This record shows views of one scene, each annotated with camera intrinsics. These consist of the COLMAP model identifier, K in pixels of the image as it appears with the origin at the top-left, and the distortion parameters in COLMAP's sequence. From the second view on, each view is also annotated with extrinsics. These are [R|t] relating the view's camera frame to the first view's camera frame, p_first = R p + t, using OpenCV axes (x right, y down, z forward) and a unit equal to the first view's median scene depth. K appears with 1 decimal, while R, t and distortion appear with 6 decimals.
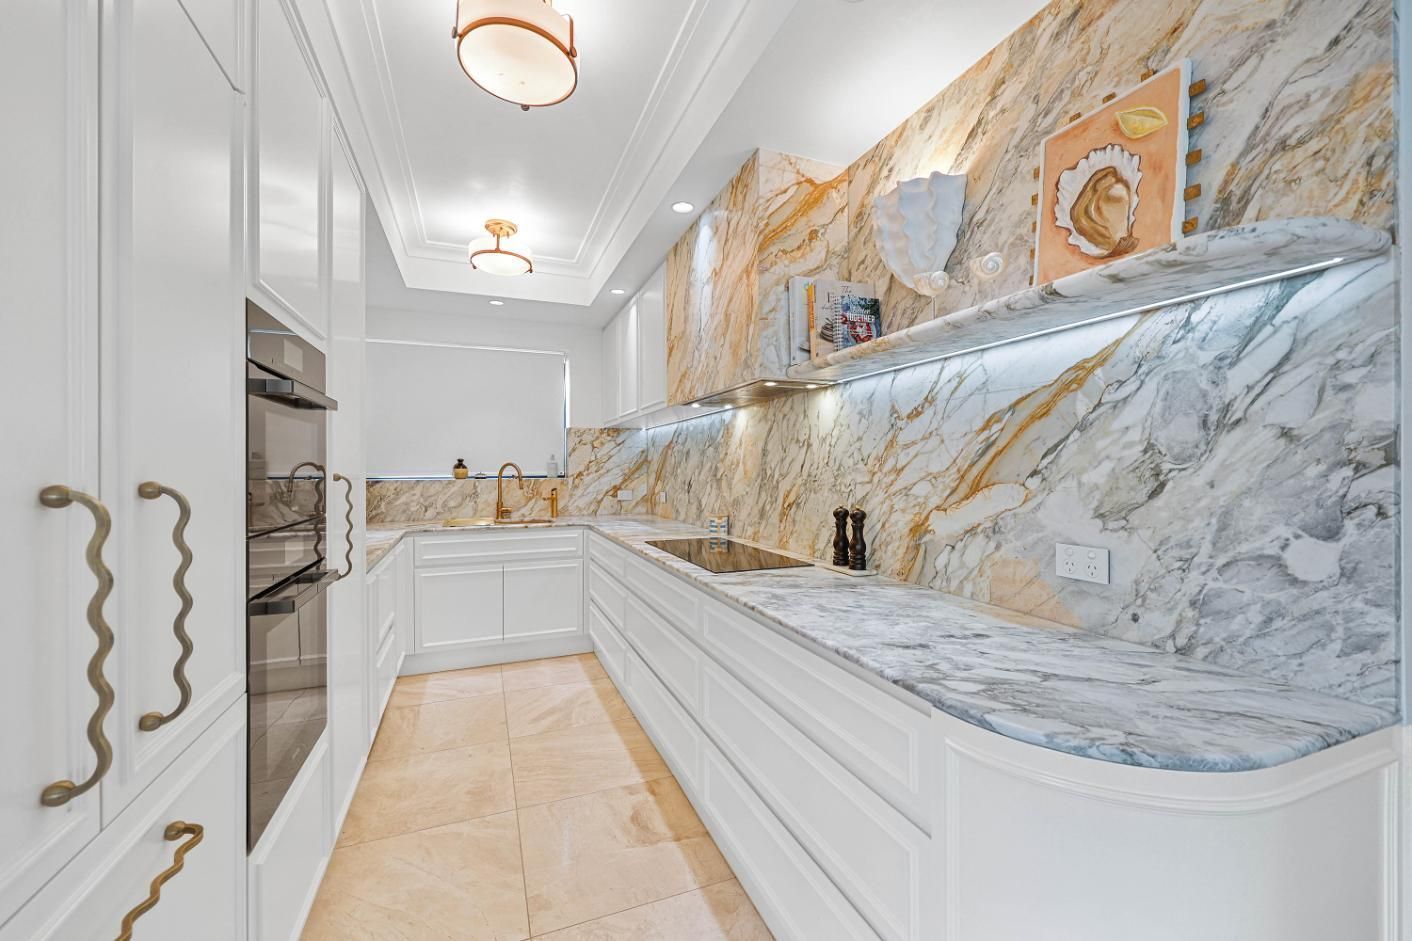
lens RADIAL K [[571.0, 0, 704.2], [0, 571.0, 466.4], [0, 0, 1]] dist [0.001376, -0.000415]
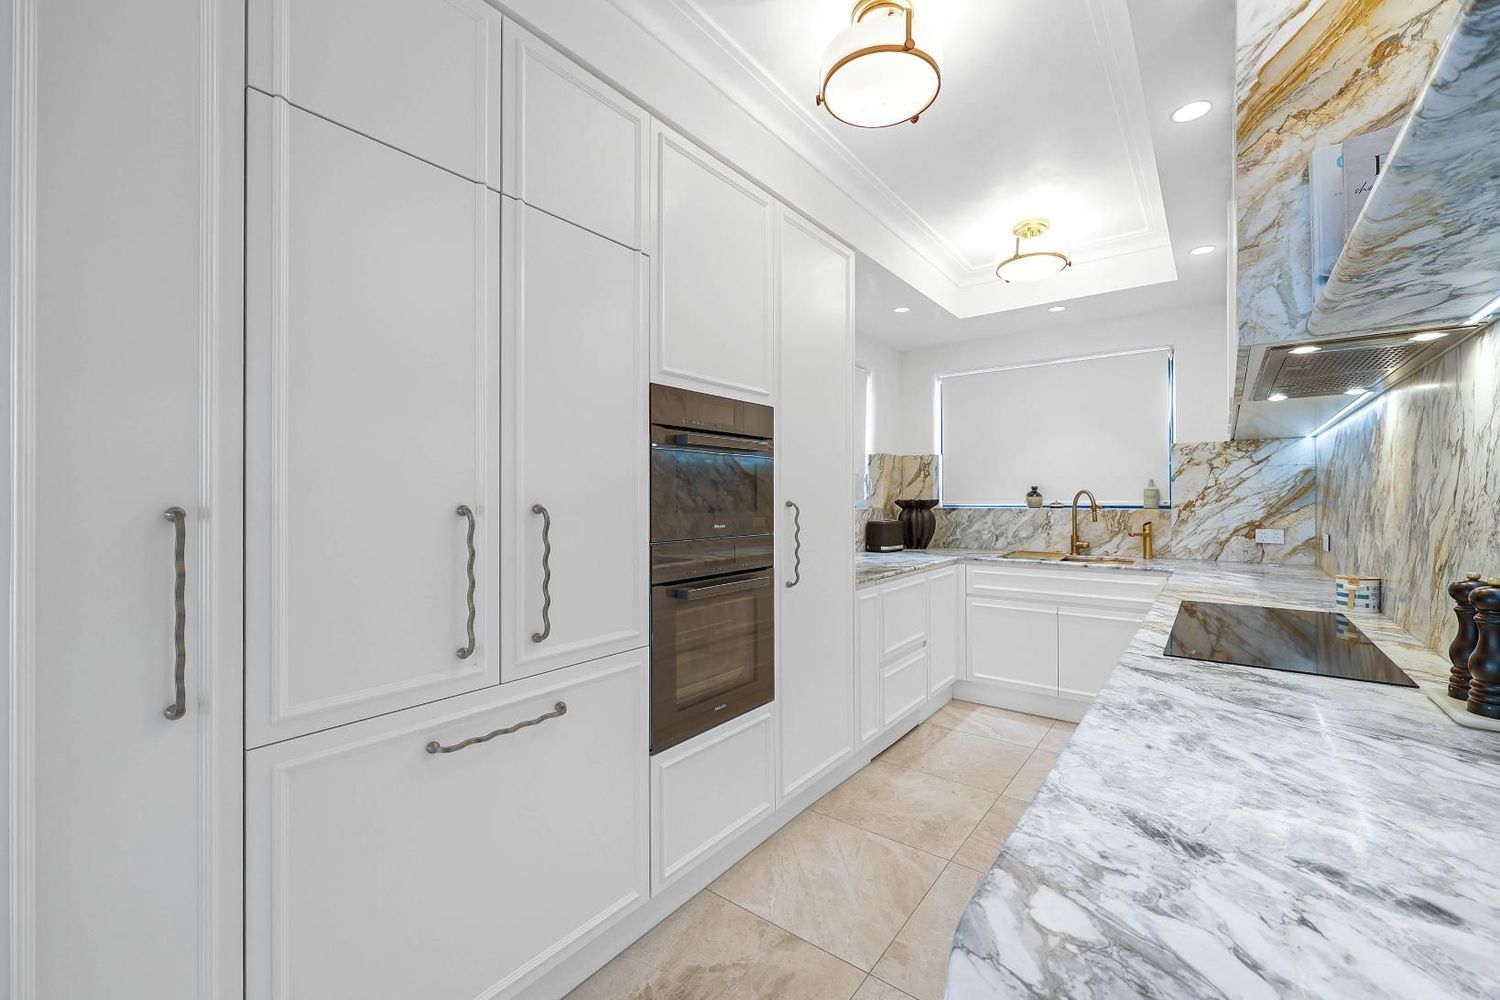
lens RADIAL K [[603.7, 0, 752.8], [0, 603.7, 493.5], [0, 0, 1]] dist [0.000693, -0.000734]
pose [[0.511394, -0.002642, -0.859342, 0.379570], [0.001606, 0.999996, -0.002119, -0.000110], [0.859345, -0.000296, 0.511397, 0.229506]]
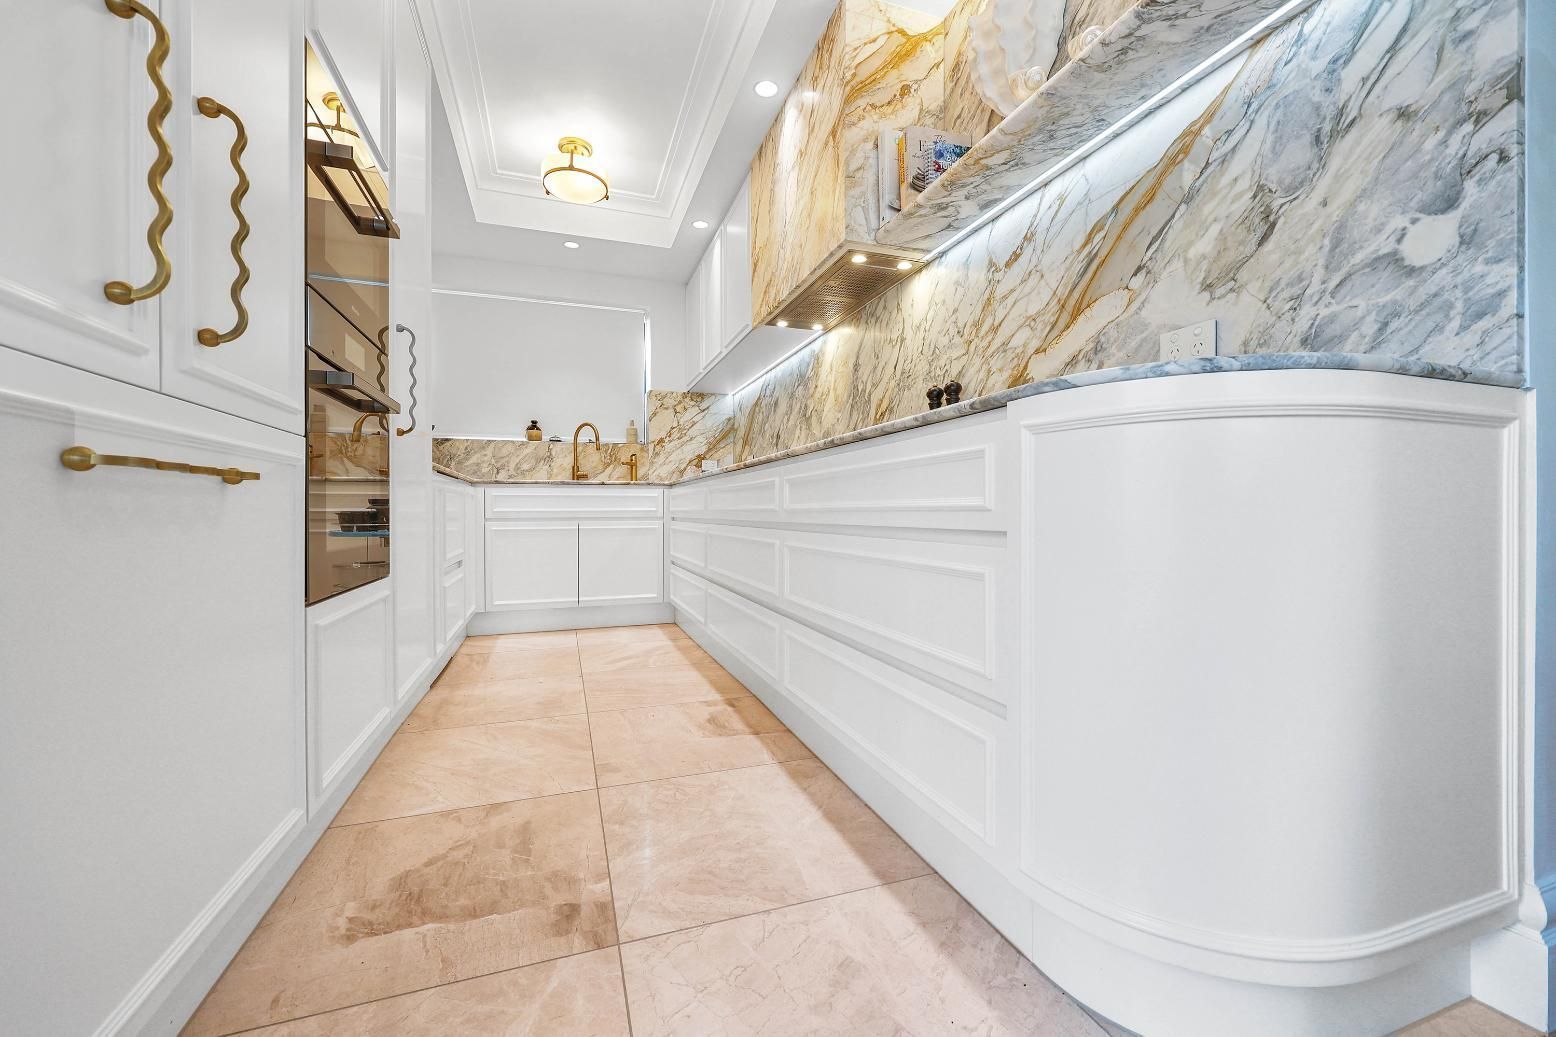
lens RADIAL K [[628.5, 0, 777.1], [0, 628.5, 511.7], [0, 0, 1]] dist [0.001867, -0.000754]
pose [[0.999115, 0.001725, -0.042022, 0.029245], [-0.001609, 0.999995, 0.002803, 0.280368], [0.042027, -0.002733, 0.999113, -0.024184]]
